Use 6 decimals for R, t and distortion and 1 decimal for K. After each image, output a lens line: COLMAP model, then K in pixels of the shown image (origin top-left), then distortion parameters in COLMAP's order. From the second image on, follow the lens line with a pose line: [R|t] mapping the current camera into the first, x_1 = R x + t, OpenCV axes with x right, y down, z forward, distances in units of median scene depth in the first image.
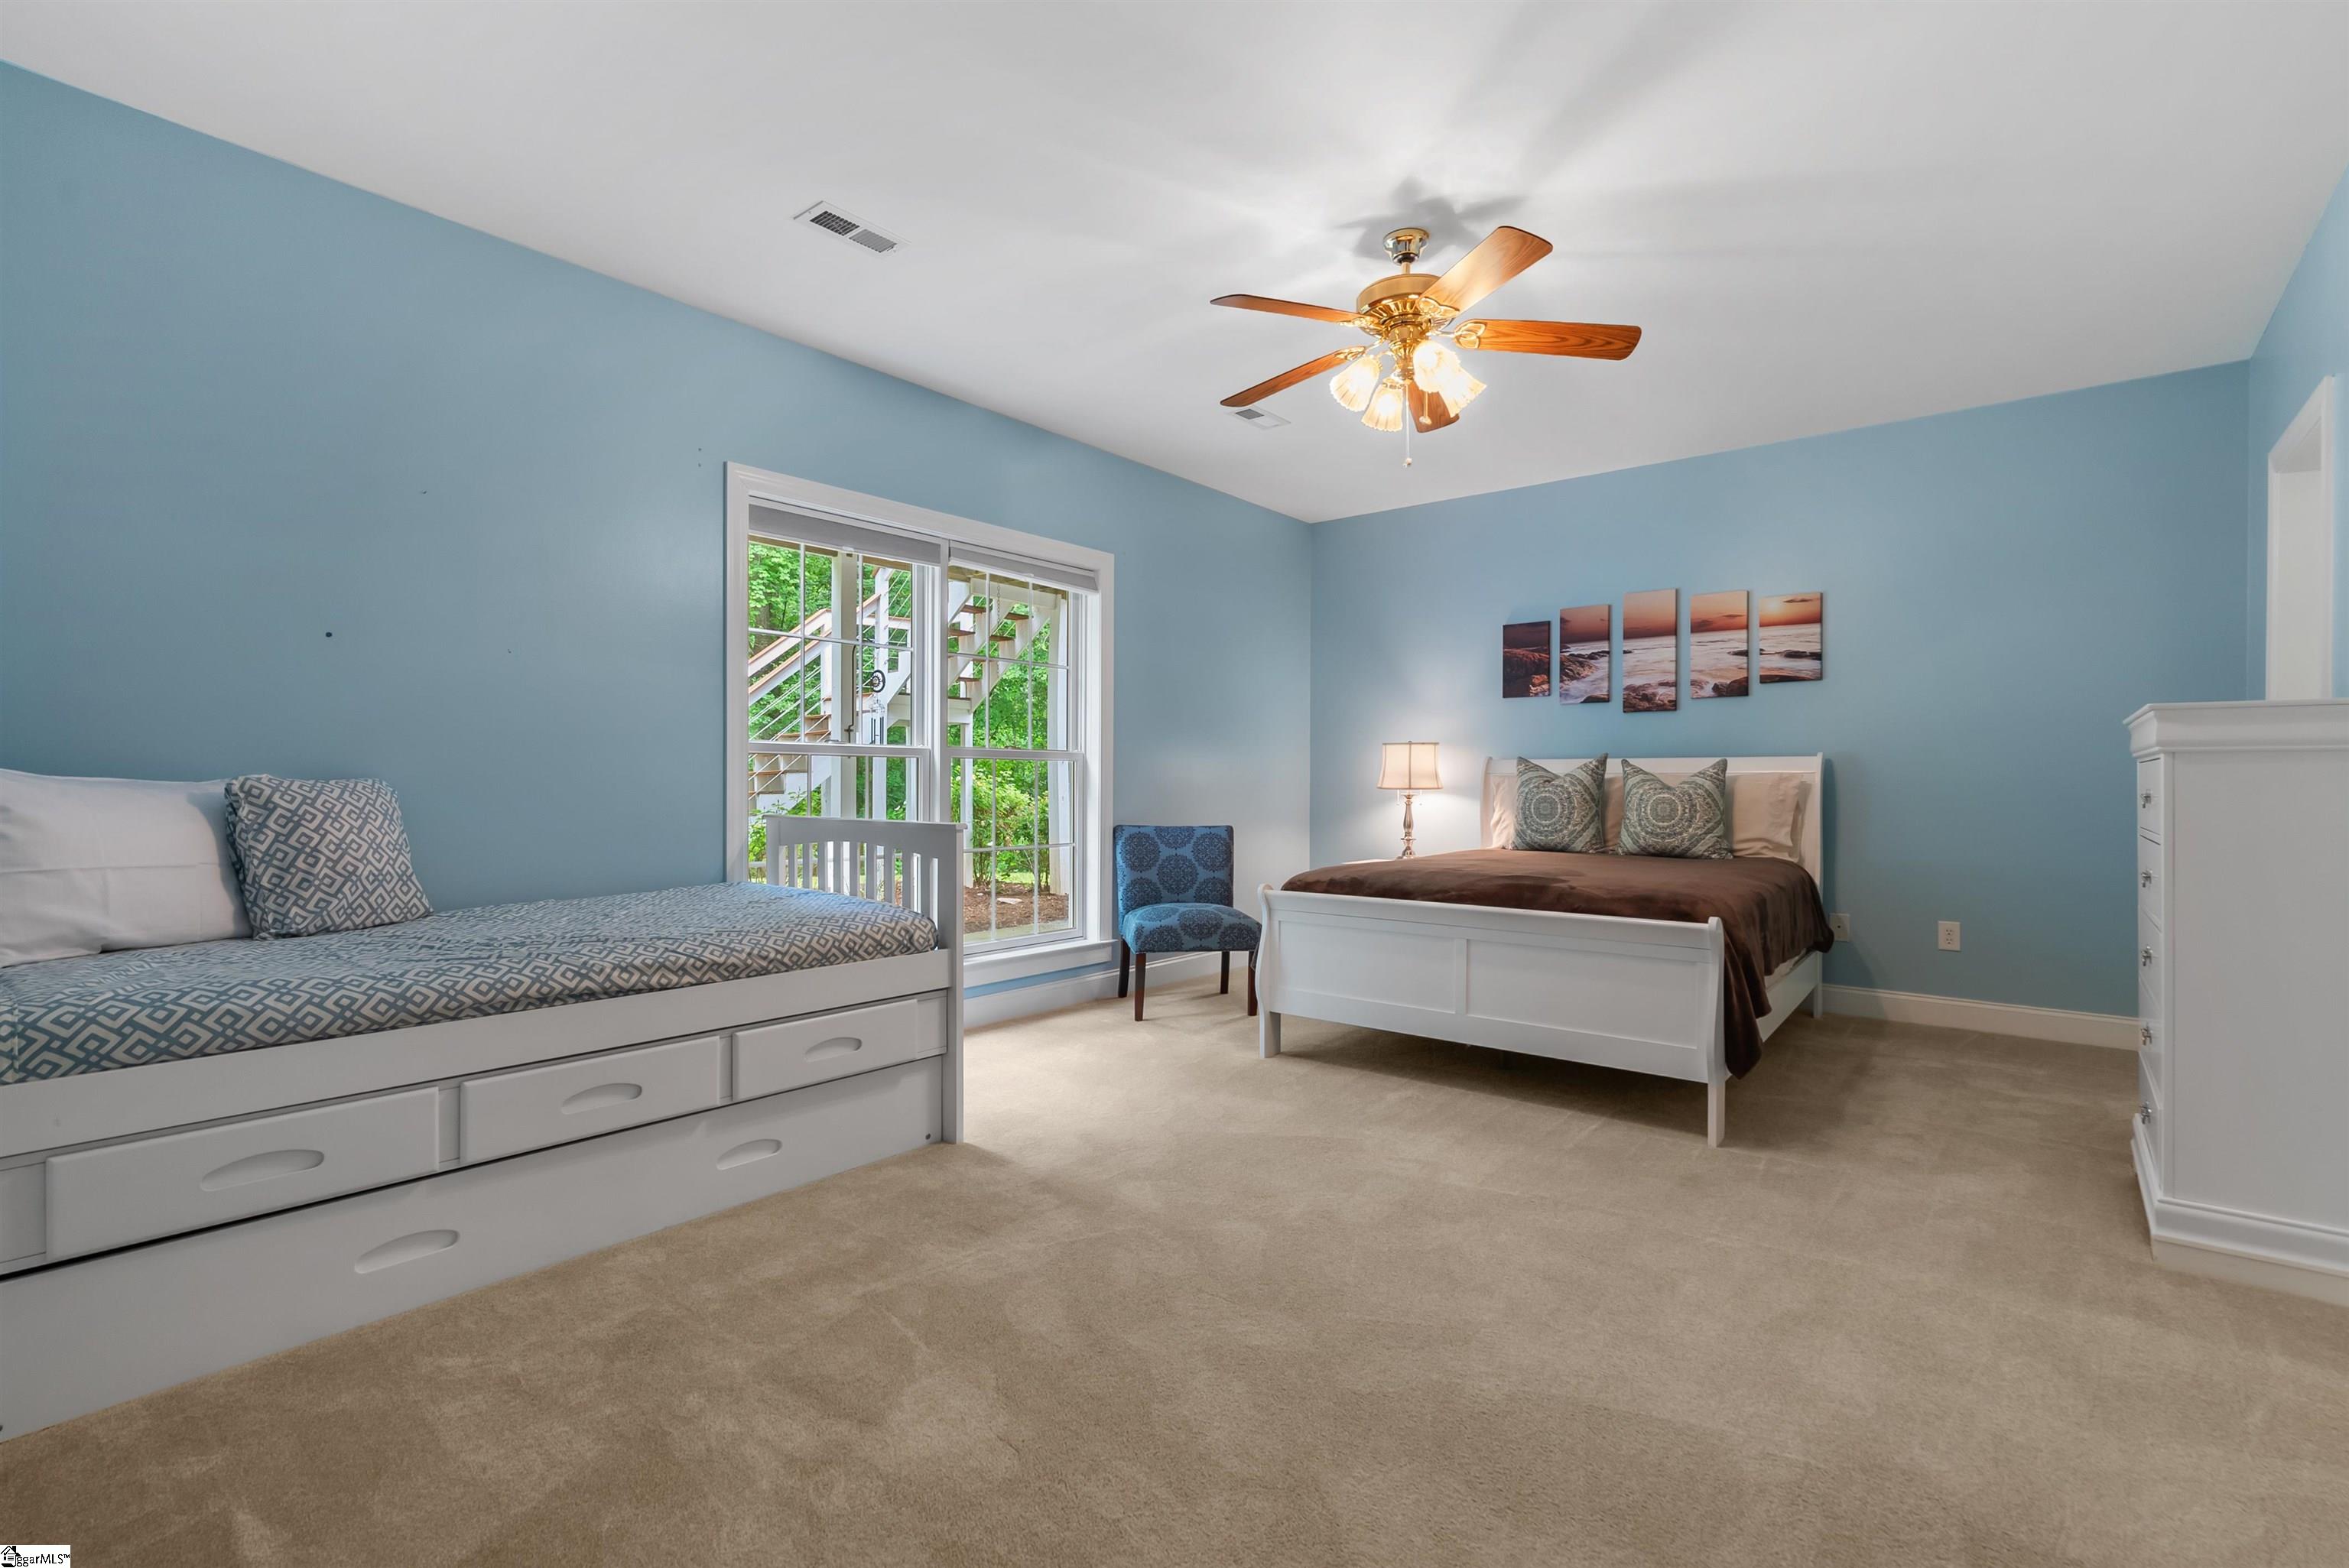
lens RADIAL K [[1060.1, 0, 1190.7], [0, 1060.1, 785.3], [0, 0, 1]] dist [-0.010752, 0.004247]
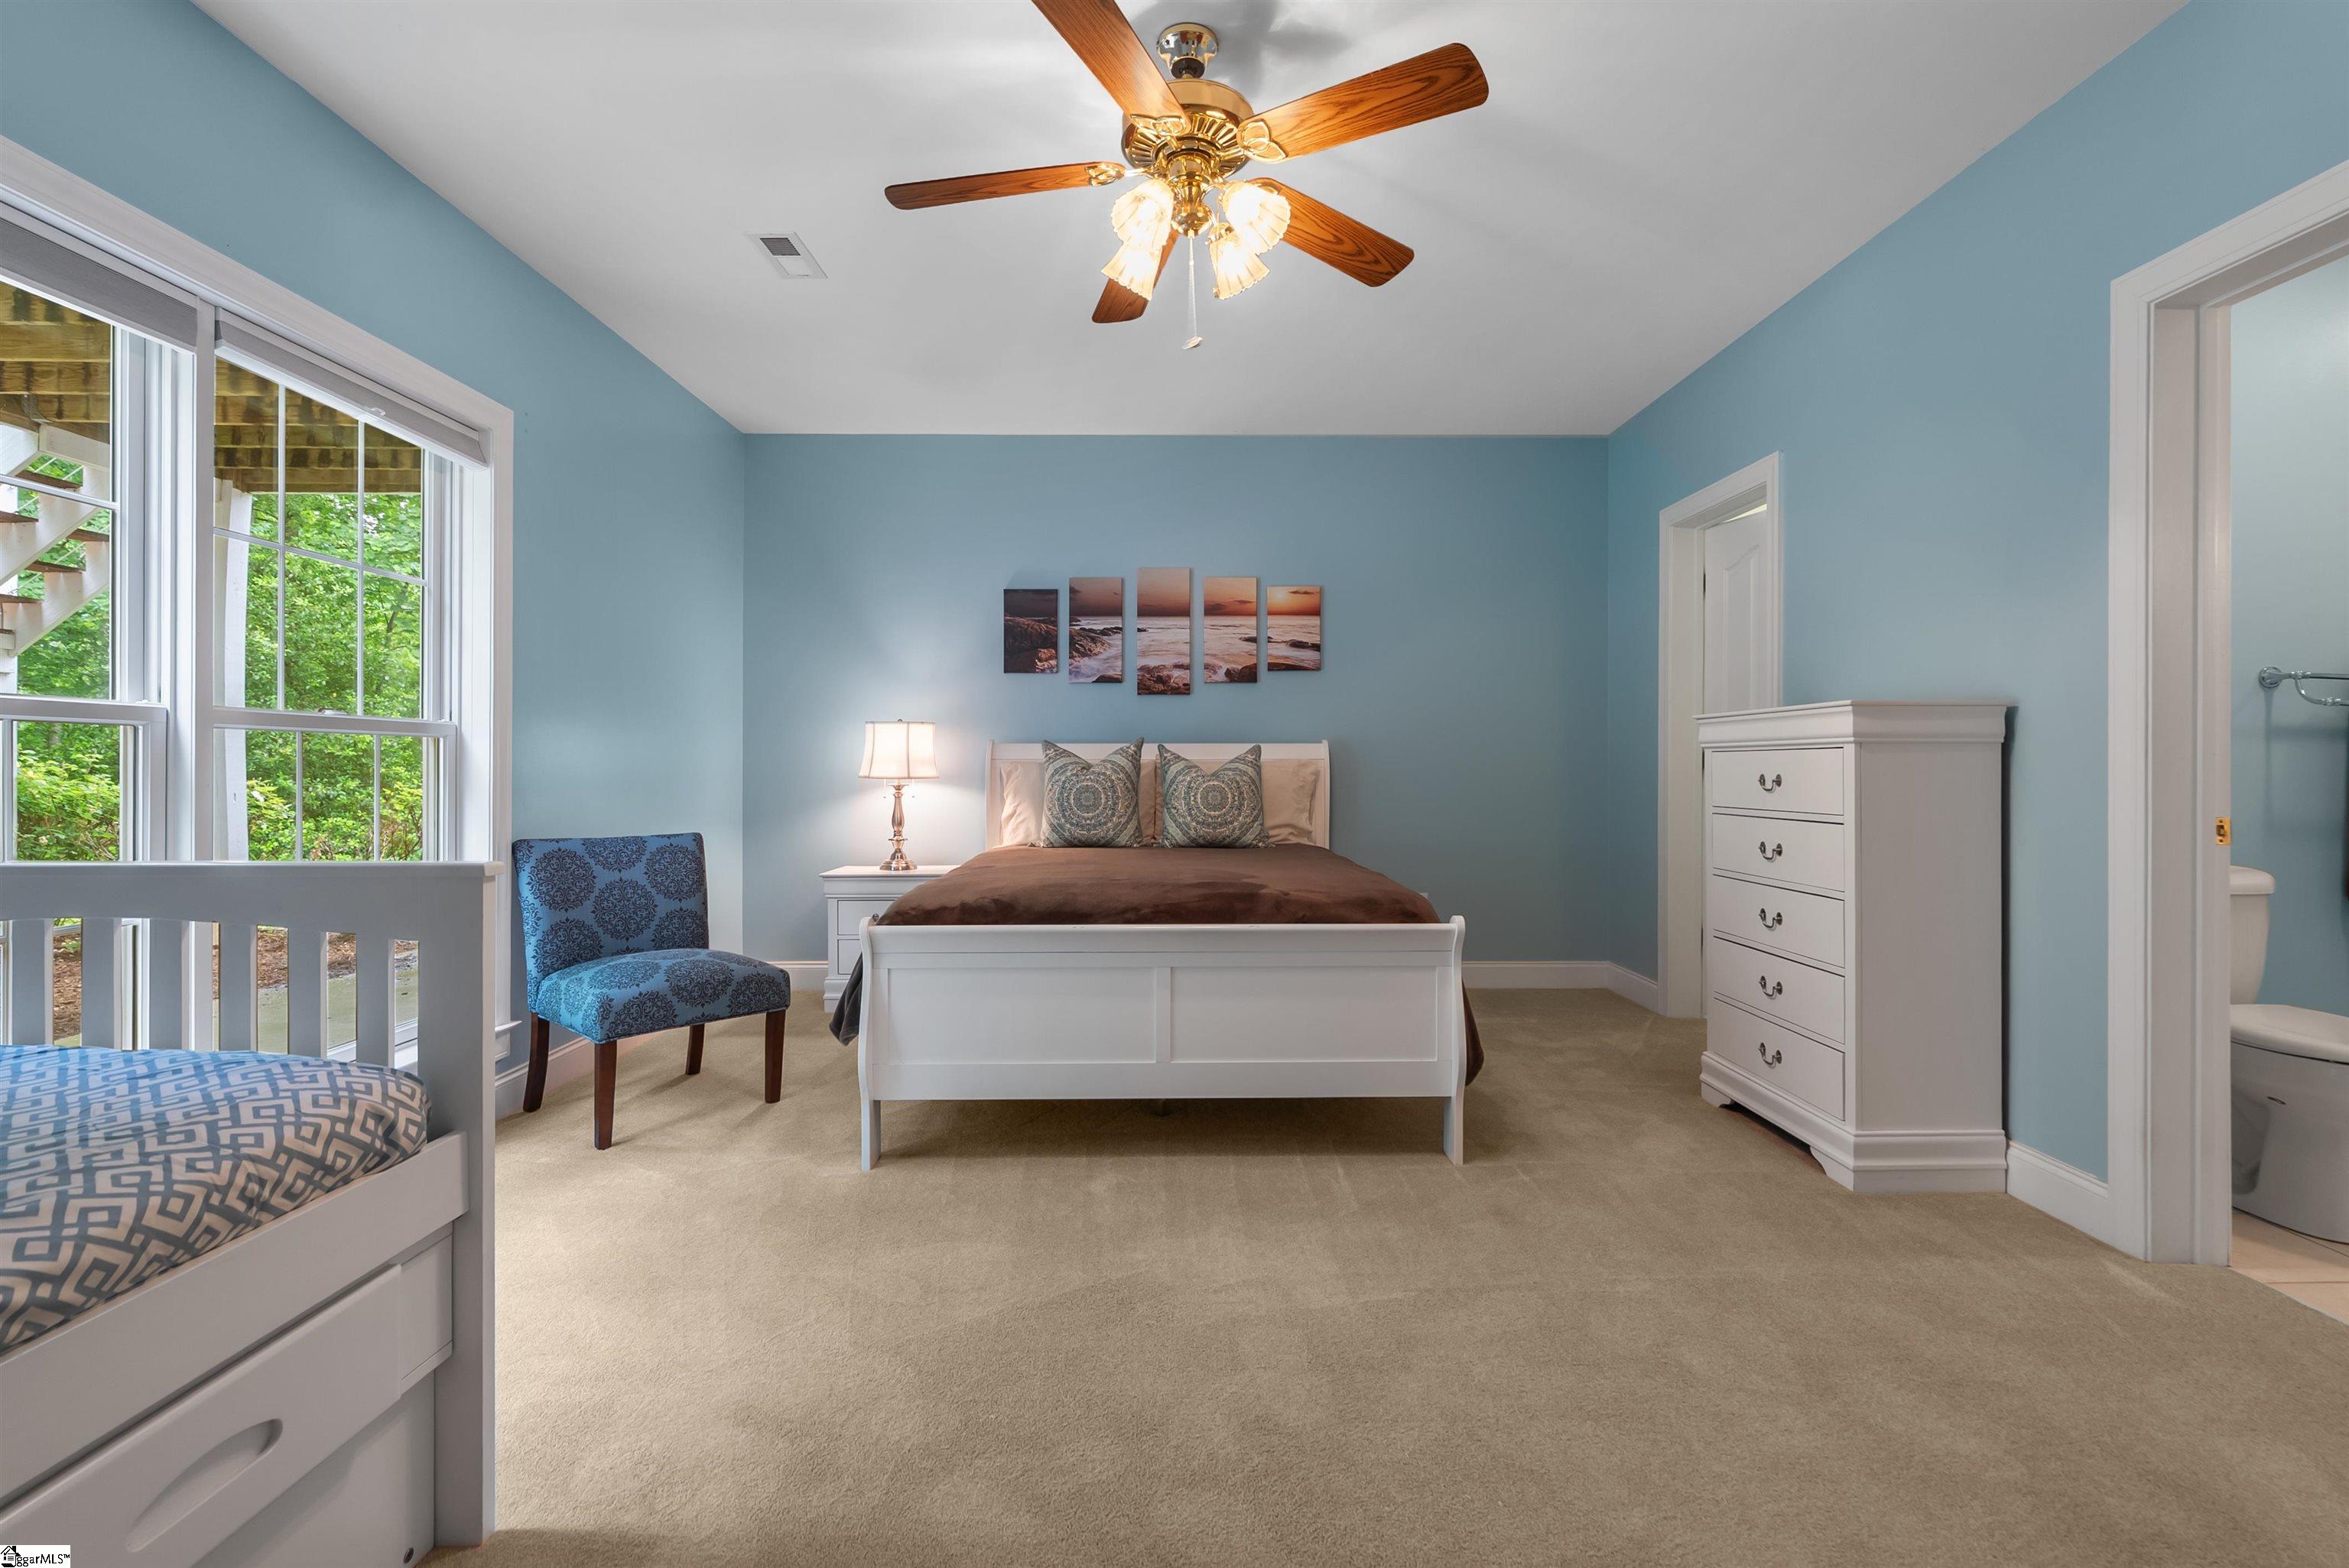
lens RADIAL K [[1060.1, 0, 1172.1], [0, 1060.1, 764.6], [0, 0, 1]] dist [-0.010752, 0.004247]
pose [[0.770027, -0.000561, 0.638011, -0.187382], [0.004660, 0.999978, -0.004745, -0.002490], [-0.637994, 0.006627, 0.770013, 0.291861]]
